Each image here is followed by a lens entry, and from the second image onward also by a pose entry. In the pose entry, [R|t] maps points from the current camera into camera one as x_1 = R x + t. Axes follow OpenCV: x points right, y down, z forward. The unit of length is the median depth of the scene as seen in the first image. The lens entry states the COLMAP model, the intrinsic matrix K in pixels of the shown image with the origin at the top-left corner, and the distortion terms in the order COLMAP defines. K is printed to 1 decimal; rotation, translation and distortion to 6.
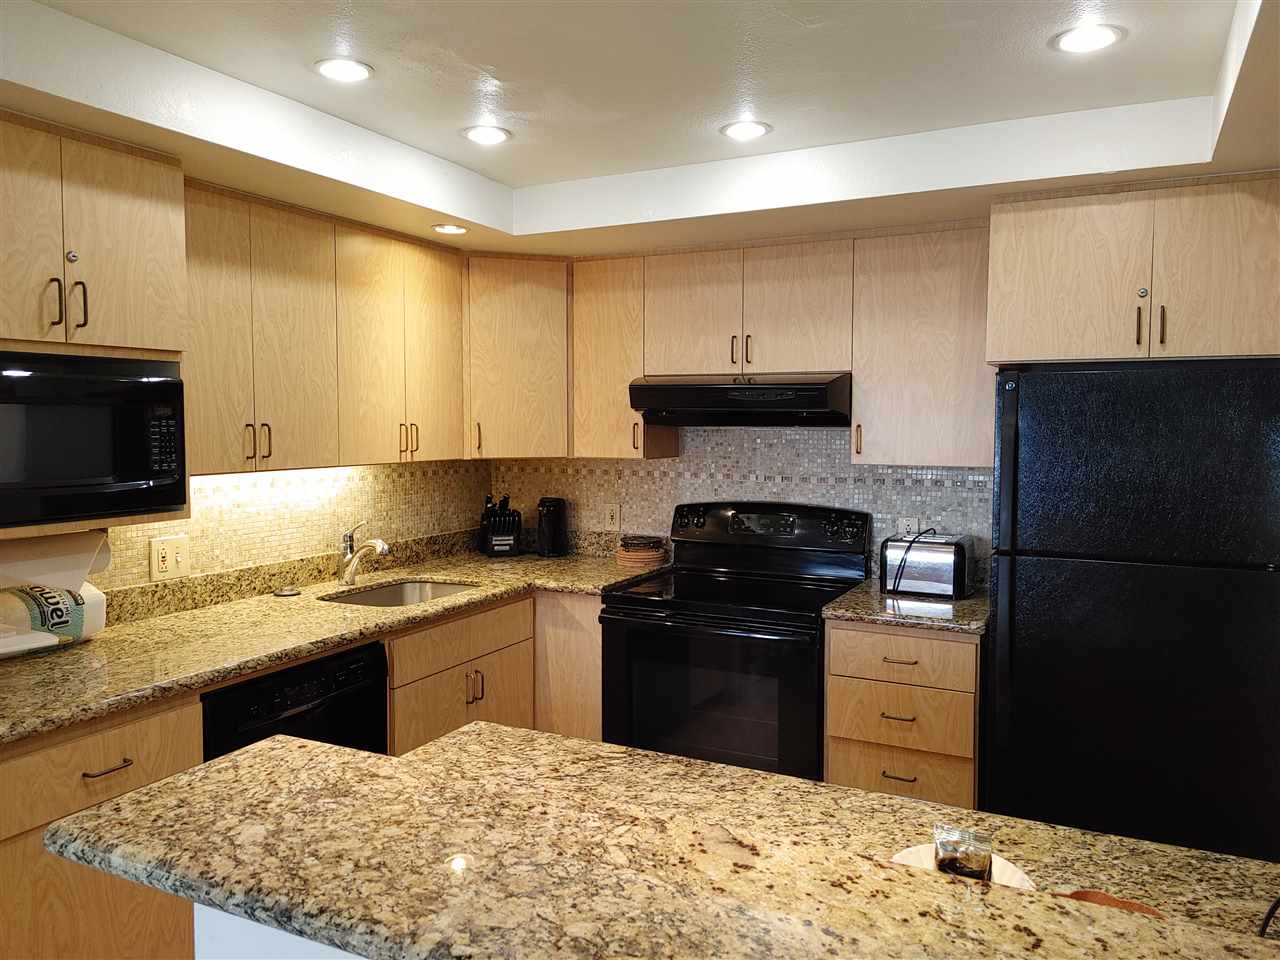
lens RADIAL K [[966.3, 0, 642.6], [0, 966.3, 473.4], [0, 0, 1]] dist [0.098937, -0.123560]
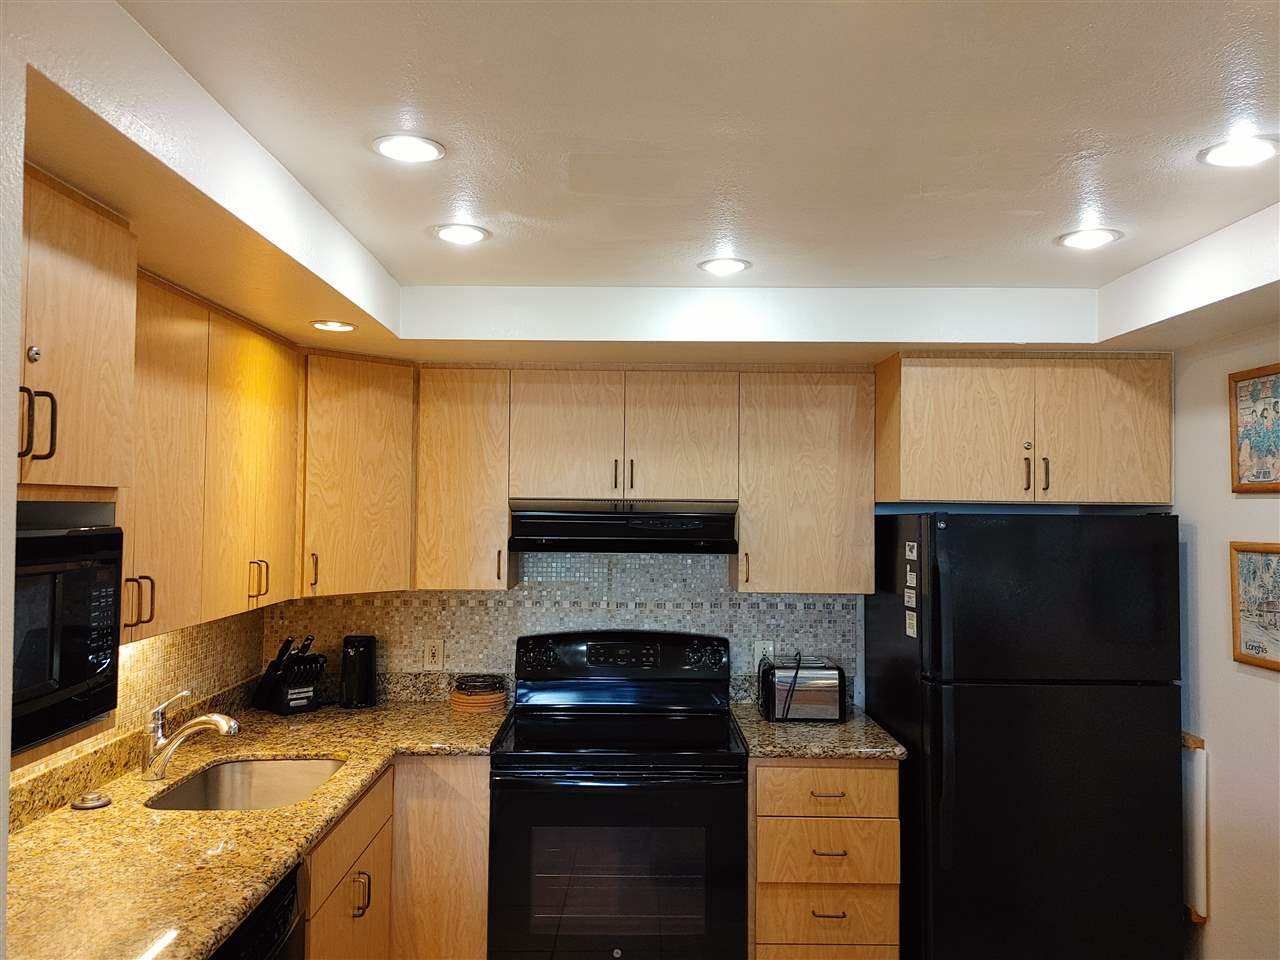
lens RADIAL K [[966.3, 0, 642.6], [0, 966.3, 473.4], [0, 0, 1]] dist [0.098937, -0.123560]
pose [[0.889208, 0.021708, 0.456987, -0.372243], [0.019424, 0.996182, -0.085117, -0.054465], [-0.457090, 0.084563, 0.885391, 0.167846]]
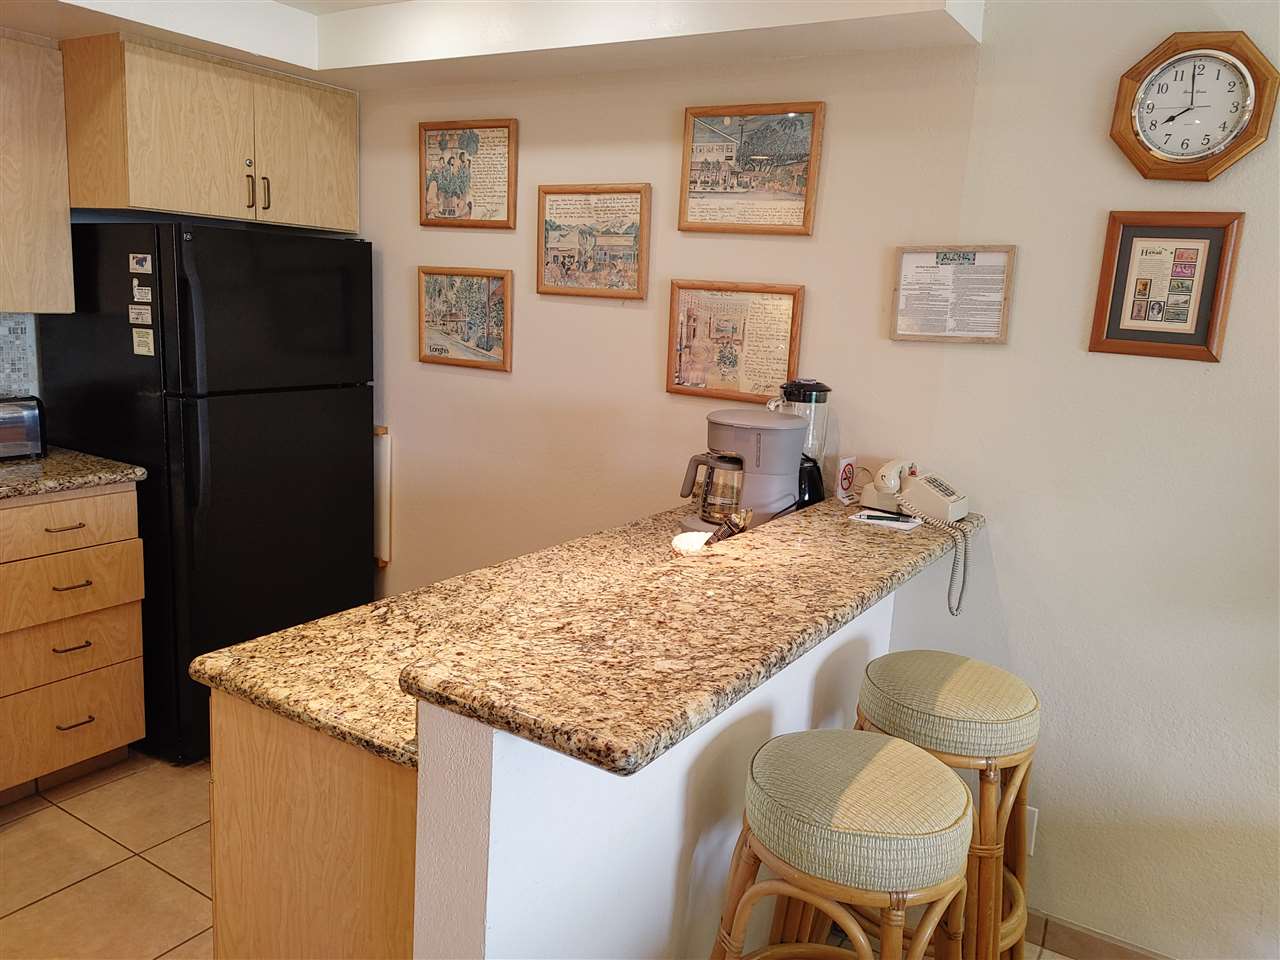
lens RADIAL K [[966.3, 0, 642.6], [0, 966.3, 473.4], [0, 0, 1]] dist [0.098937, -0.123560]
pose [[0.097623, -0.181861, 0.978466, -0.587815], [0.002370, 0.983202, 0.182505, -0.027855], [-0.995221, -0.015498, 0.096415, 0.363852]]
